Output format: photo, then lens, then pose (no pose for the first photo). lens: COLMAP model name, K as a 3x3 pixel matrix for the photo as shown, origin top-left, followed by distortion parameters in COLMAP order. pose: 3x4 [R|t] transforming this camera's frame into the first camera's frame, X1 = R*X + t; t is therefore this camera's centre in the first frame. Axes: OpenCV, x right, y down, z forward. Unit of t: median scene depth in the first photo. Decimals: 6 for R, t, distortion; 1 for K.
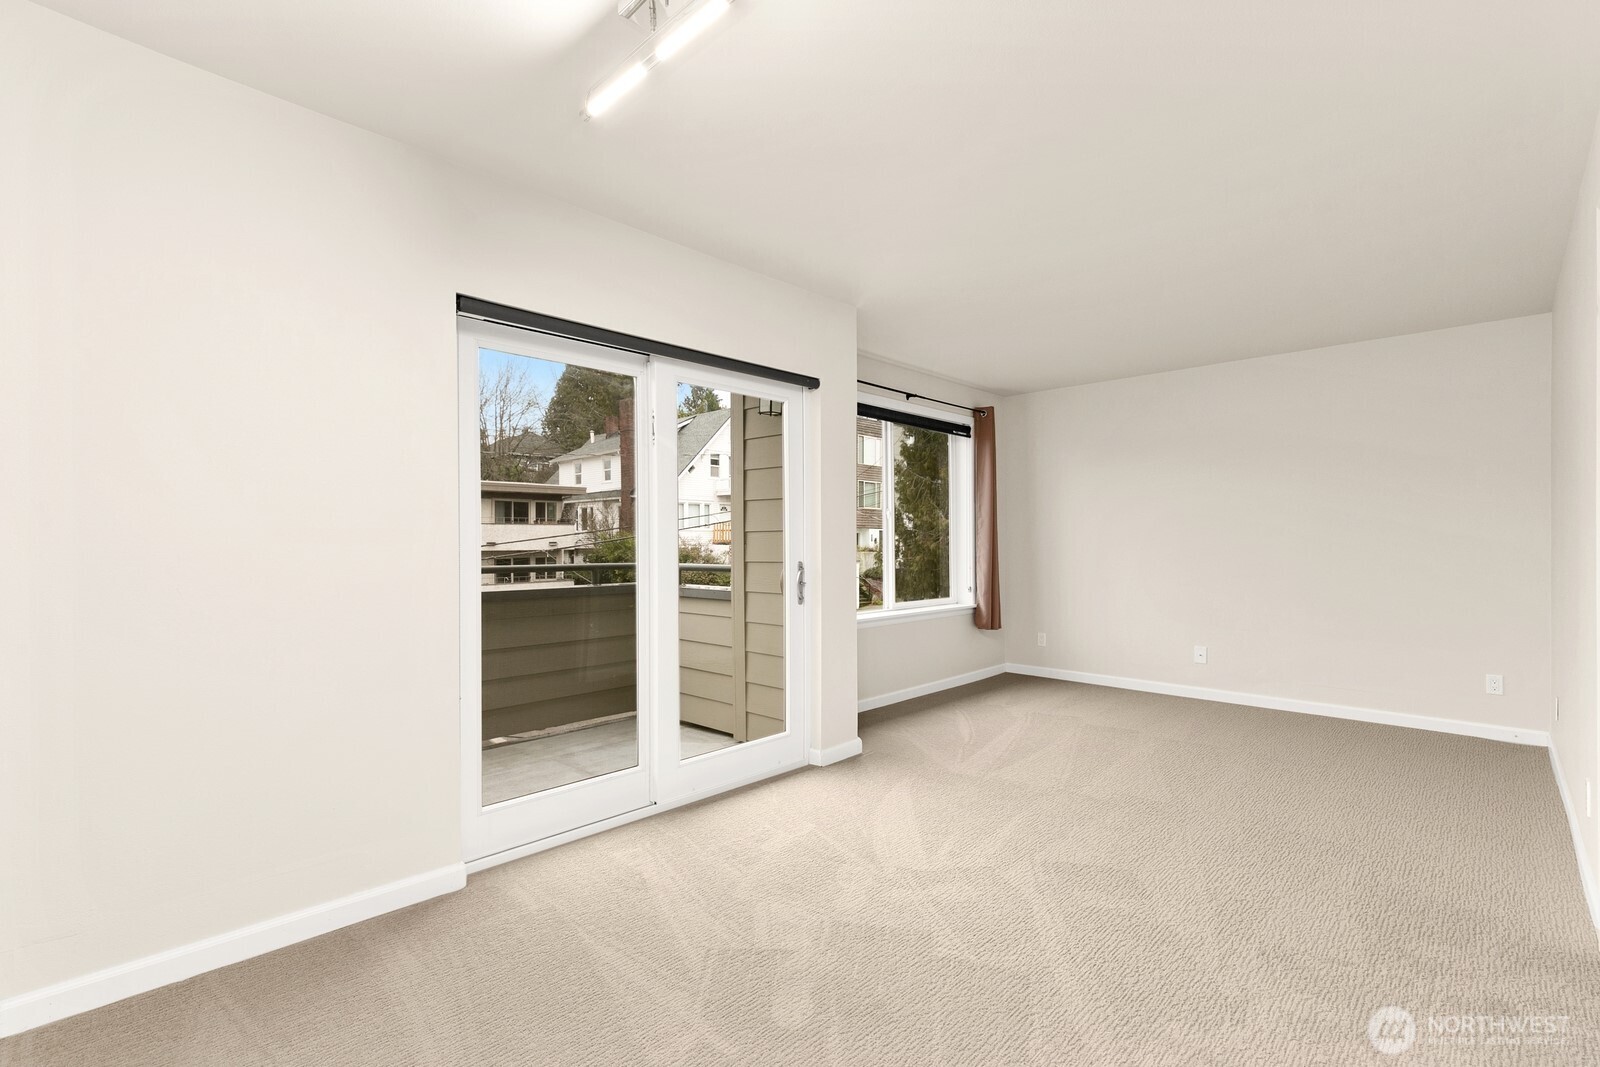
lens RADIAL K [[715.5, 0, 789.0], [0, 715.5, 541.1], [0, 0, 1]] dist [0.003707, -0.000703]
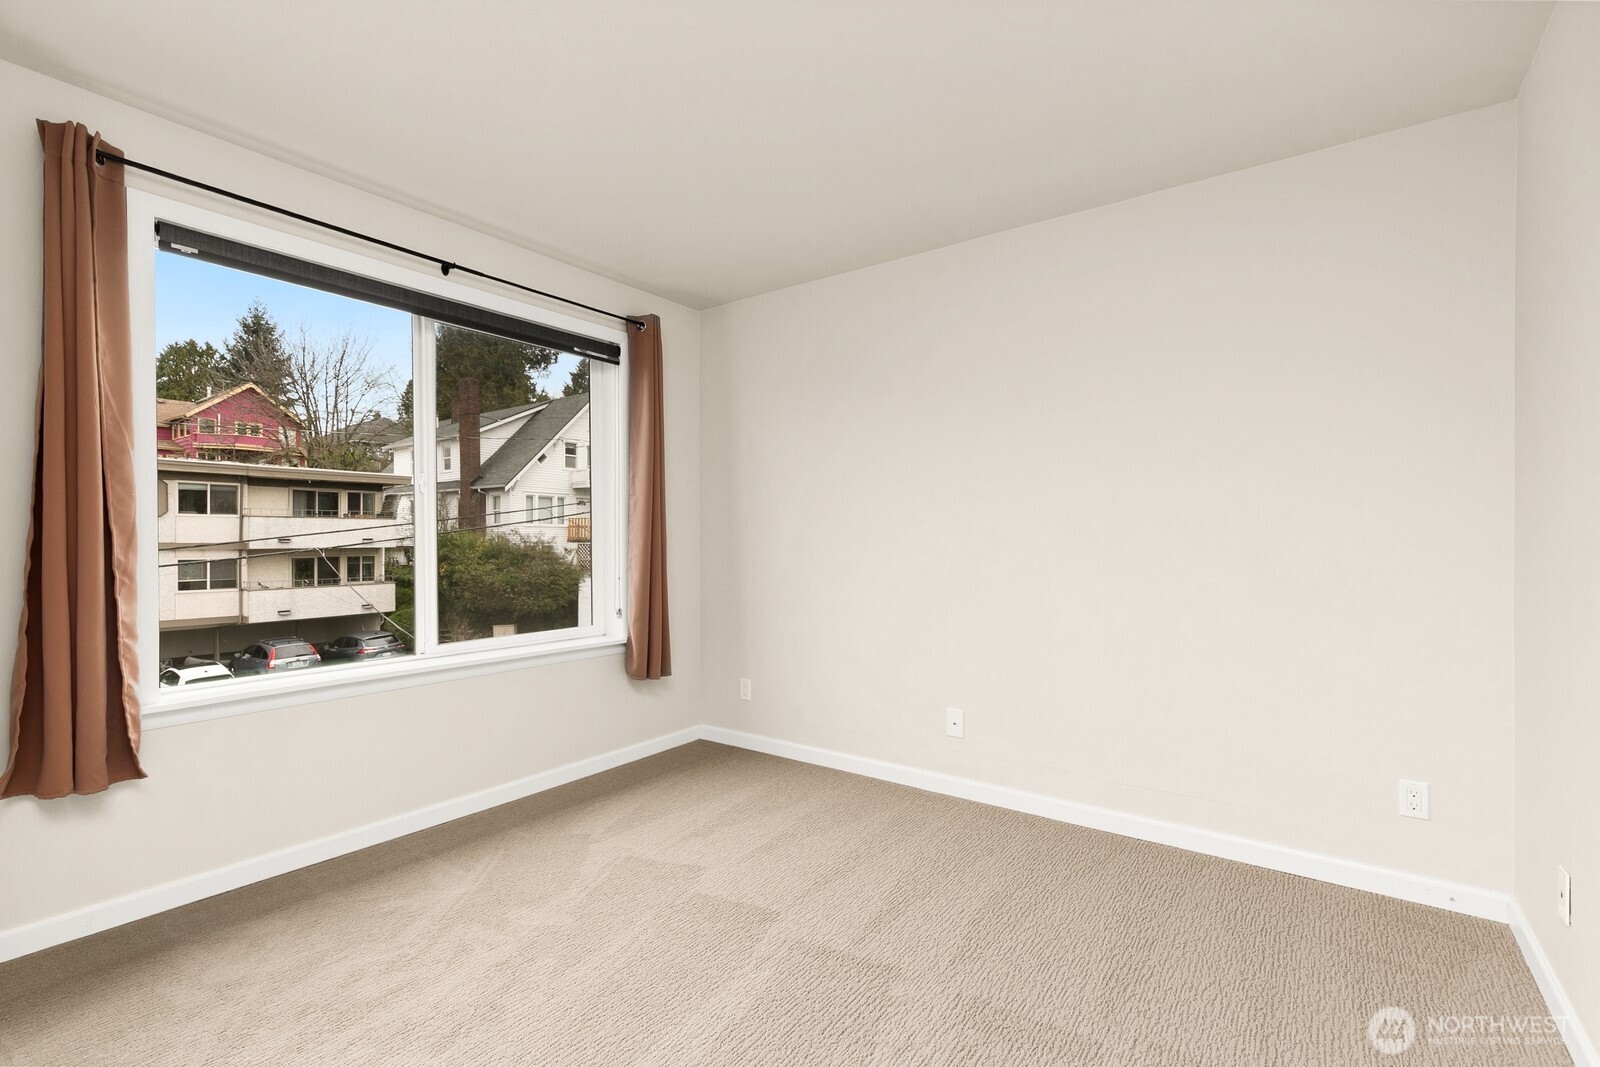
lens RADIAL K [[715.5, 0, 790.9], [0, 715.5, 541.4], [0, 0, 1]] dist [0.003707, -0.000703]
pose [[0.990518, 0.001531, 0.137373, 0.059979], [-0.002018, 0.999992, 0.003408, 0.000698], [-0.137367, -0.003653, 0.990514, 0.071632]]
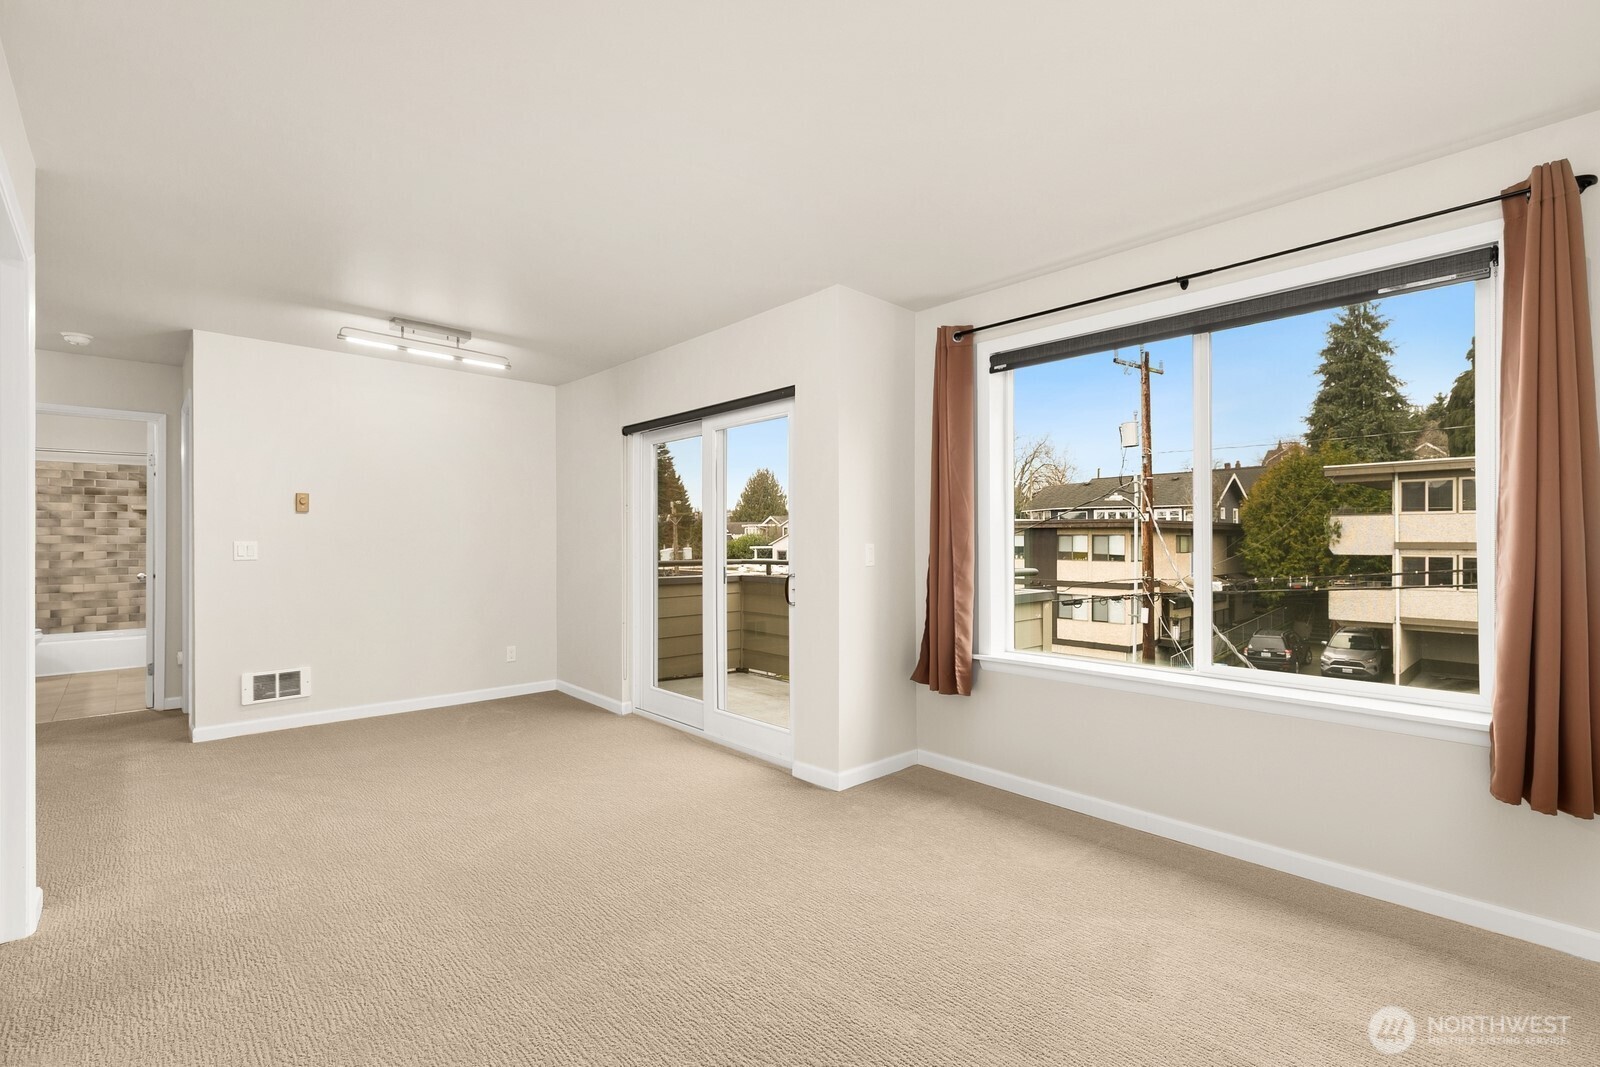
lens RADIAL K [[715.5, 0, 798.8], [0, 715.5, 535.7], [0, 0, 1]] dist [0.003707, -0.000703]
pose [[-0.045109, 0.000020, -0.998982, 0.123386], [0.006022, 0.999982, -0.000252, -0.002210], [0.998964, -0.006028, -0.045108, 0.125499]]
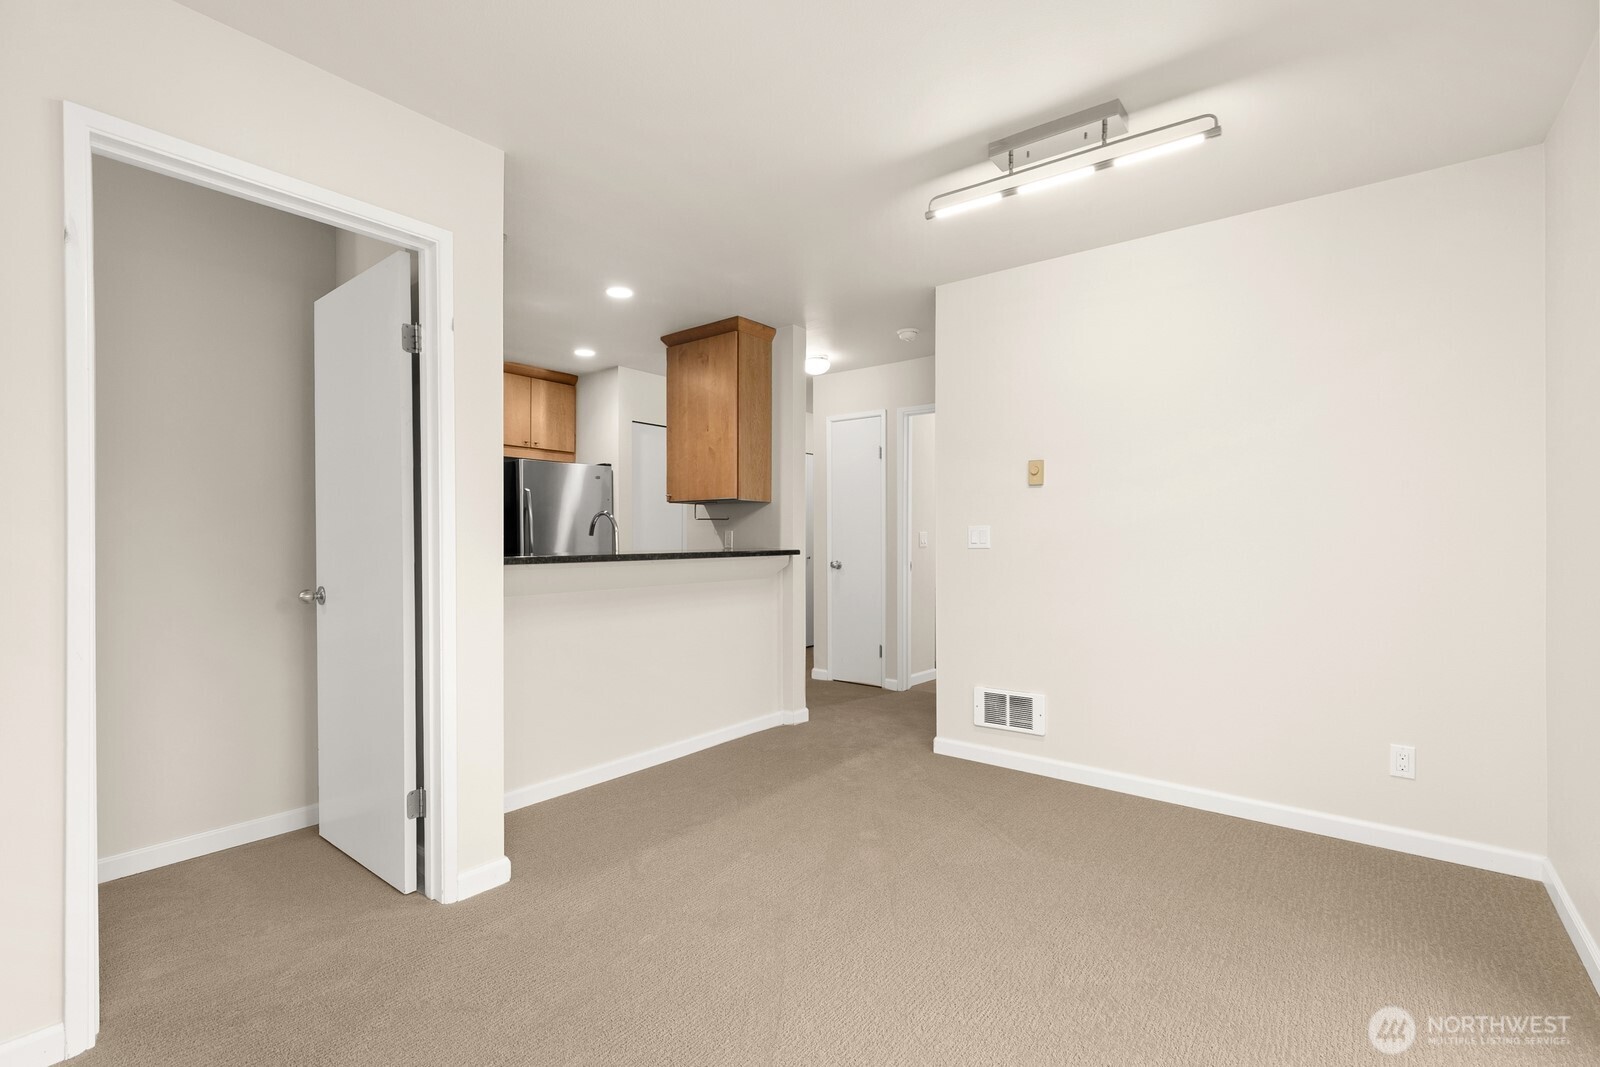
lens RADIAL K [[715.5, 0, 792.7], [0, 715.5, 539.7], [0, 0, 1]] dist [0.003707, -0.000703]
pose [[-0.994151, 0.005057, -0.107880, 0.029647], [0.005150, 0.999987, -0.000581, 0.000419], [0.107875, -0.001133, -0.994164, 0.121894]]
